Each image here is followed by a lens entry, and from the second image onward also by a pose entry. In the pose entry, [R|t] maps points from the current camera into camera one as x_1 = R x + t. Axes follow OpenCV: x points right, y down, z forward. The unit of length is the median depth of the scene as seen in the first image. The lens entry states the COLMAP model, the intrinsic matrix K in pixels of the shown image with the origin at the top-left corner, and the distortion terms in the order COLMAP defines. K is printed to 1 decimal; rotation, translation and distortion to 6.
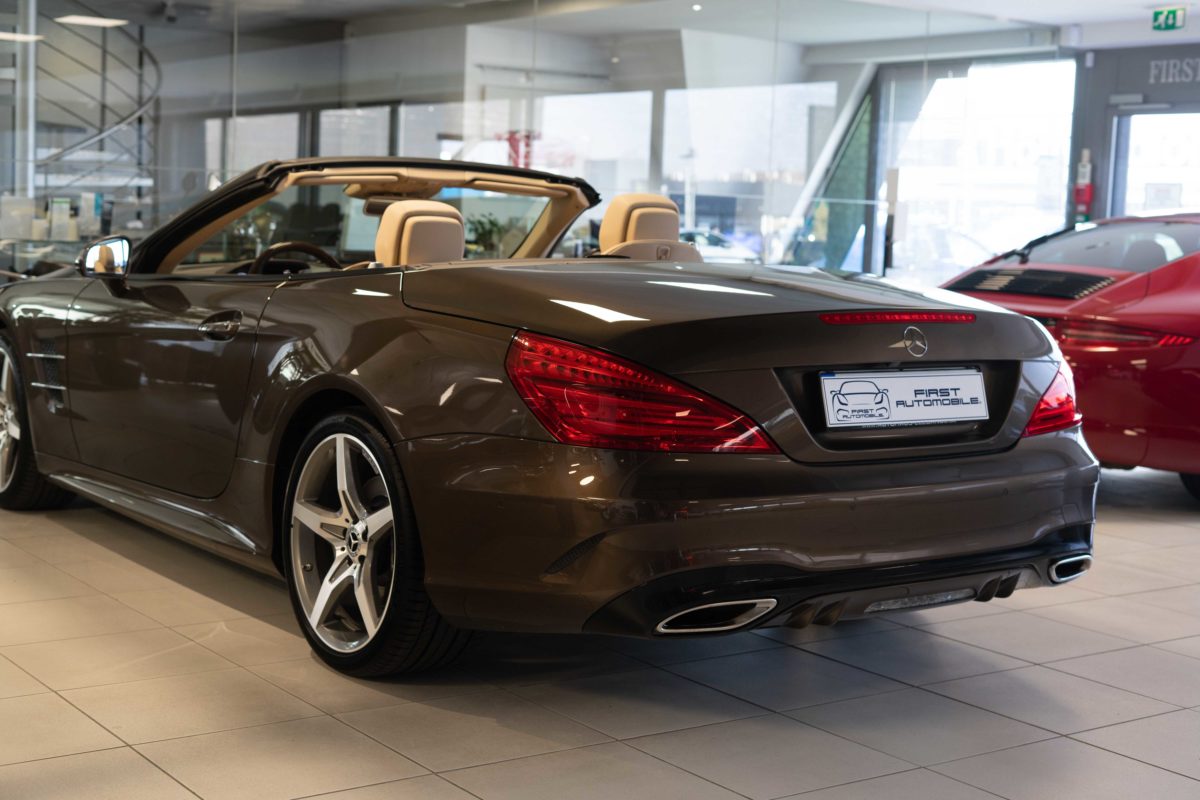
lens RADIAL K [[1799.2, 0, 606.1], [0, 1799.2, 399.5], [0, 0, 1]] dist [-0.003986, 0.000000]
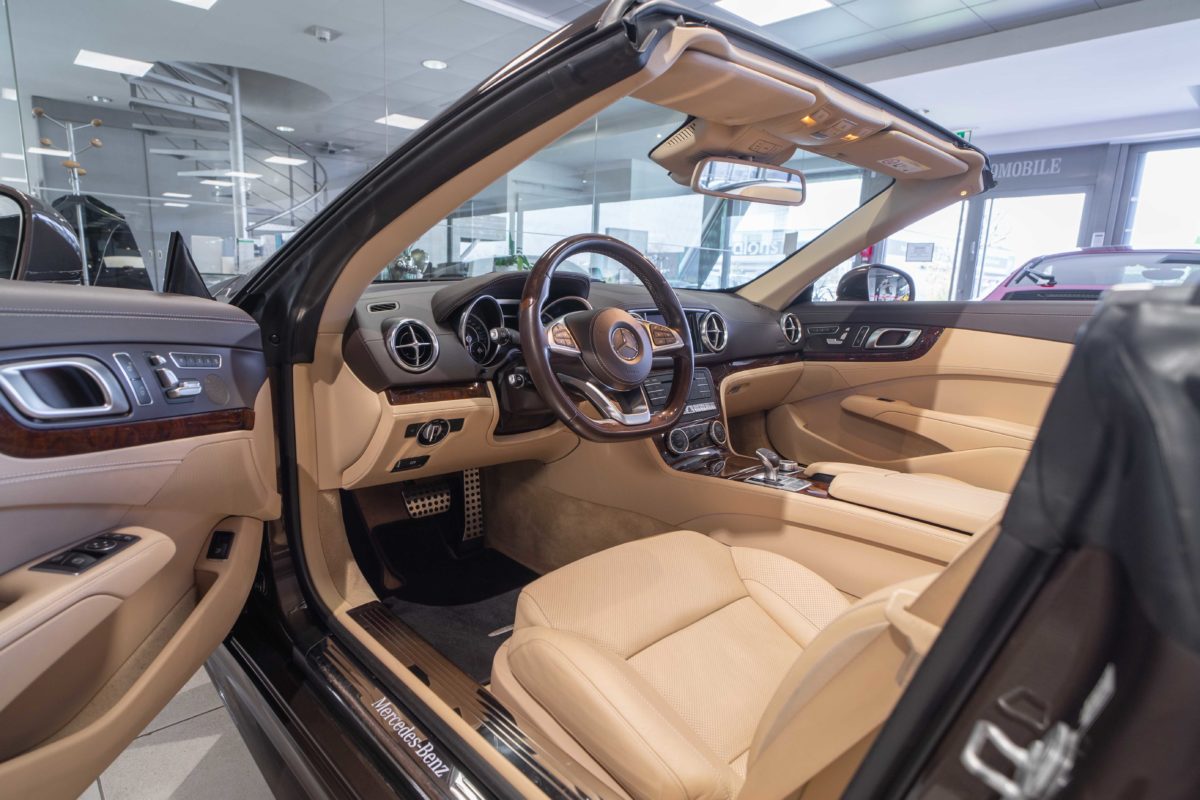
lens RADIAL K [[632.0, 0, 590.5], [0, 632.0, 401.4], [0, 0, 1]] dist [-0.003620, -0.000470]
pose [[0.990038, -0.033185, 0.136832, -0.132529], [0.020825, 0.995652, 0.090791, -0.035780], [-0.139250, -0.087037, 0.986425, 0.530280]]
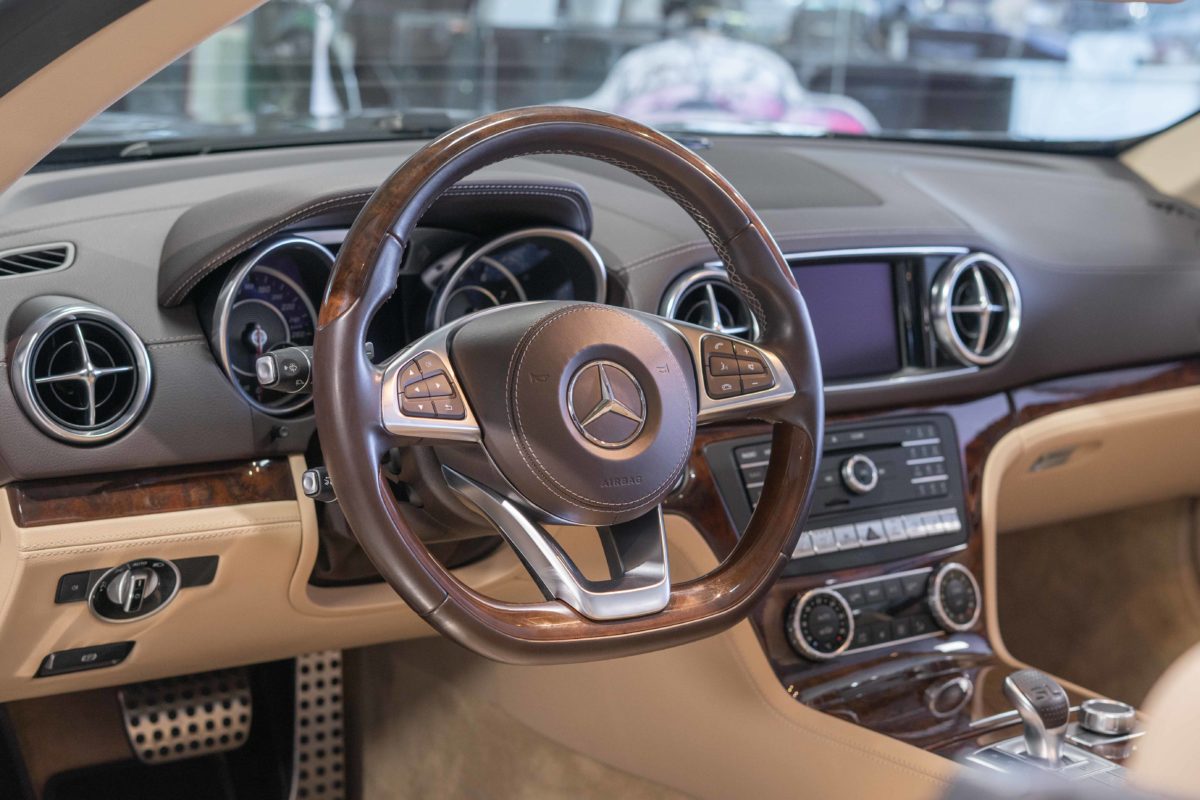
lens RADIAL K [[1799.2, 0, 598.9], [0, 1799.2, 403.9], [0, 0, 1]] dist [-0.003986, 0.000000]
pose [[0.999485, 0.017649, 0.026815, -0.117572], [-0.020385, 0.994217, 0.105439, -0.046472], [-0.024799, -0.105931, 0.994064, 0.521361]]
